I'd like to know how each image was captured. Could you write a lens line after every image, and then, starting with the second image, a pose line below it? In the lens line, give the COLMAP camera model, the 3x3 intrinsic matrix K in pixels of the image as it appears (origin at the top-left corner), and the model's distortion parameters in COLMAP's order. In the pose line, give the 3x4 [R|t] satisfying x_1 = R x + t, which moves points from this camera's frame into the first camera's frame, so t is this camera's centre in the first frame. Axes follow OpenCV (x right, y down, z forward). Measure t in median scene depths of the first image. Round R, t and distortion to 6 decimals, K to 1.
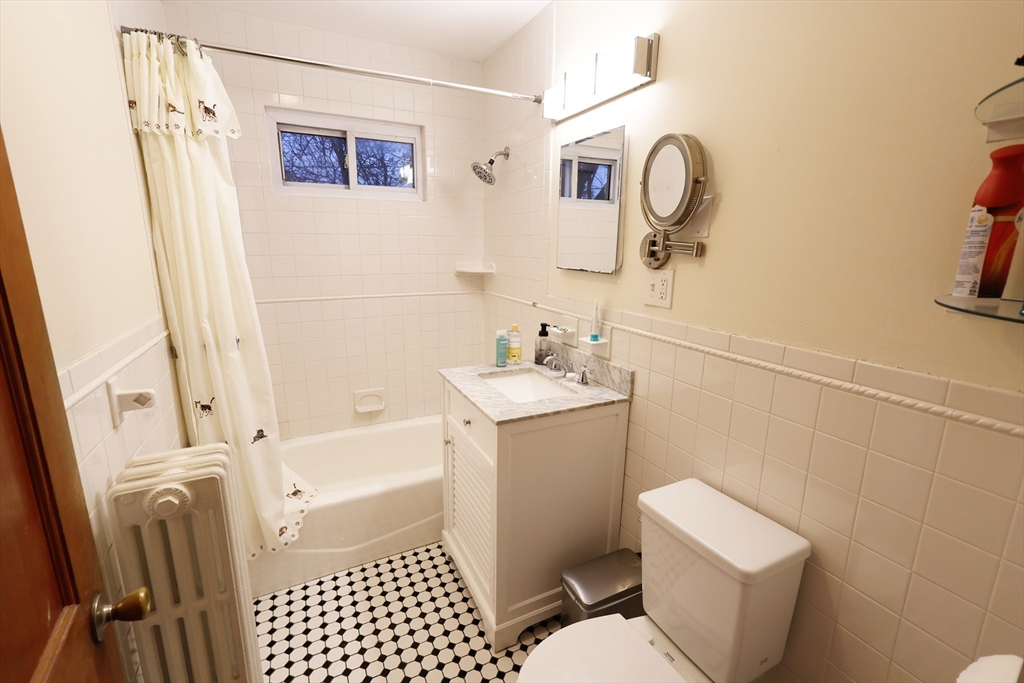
lens RADIAL K [[470.6, 0, 513.0], [0, 470.6, 346.4], [0, 0, 1]] dist [0.008799, -0.001730]
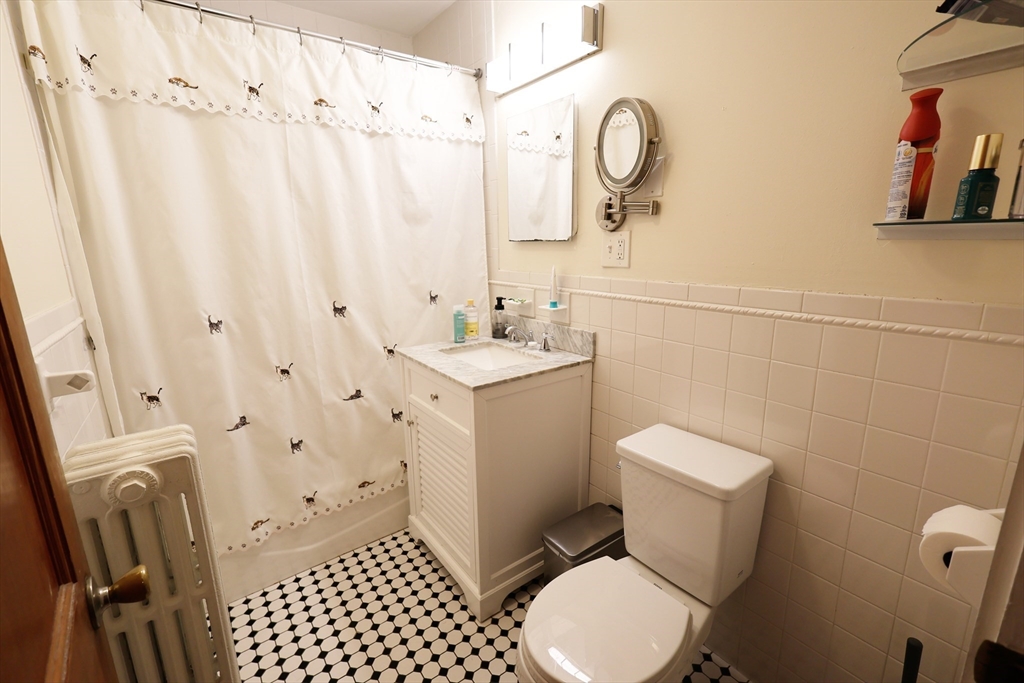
lens RADIAL K [[470.6, 0, 518.7], [0, 470.6, 348.4], [0, 0, 1]] dist [0.008799, -0.001730]
pose [[0.981622, -0.068302, 0.178192, -0.116881], [0.067799, 0.997659, 0.008920, 0.079766], [-0.178384, 0.003325, 0.983955, 0.003294]]
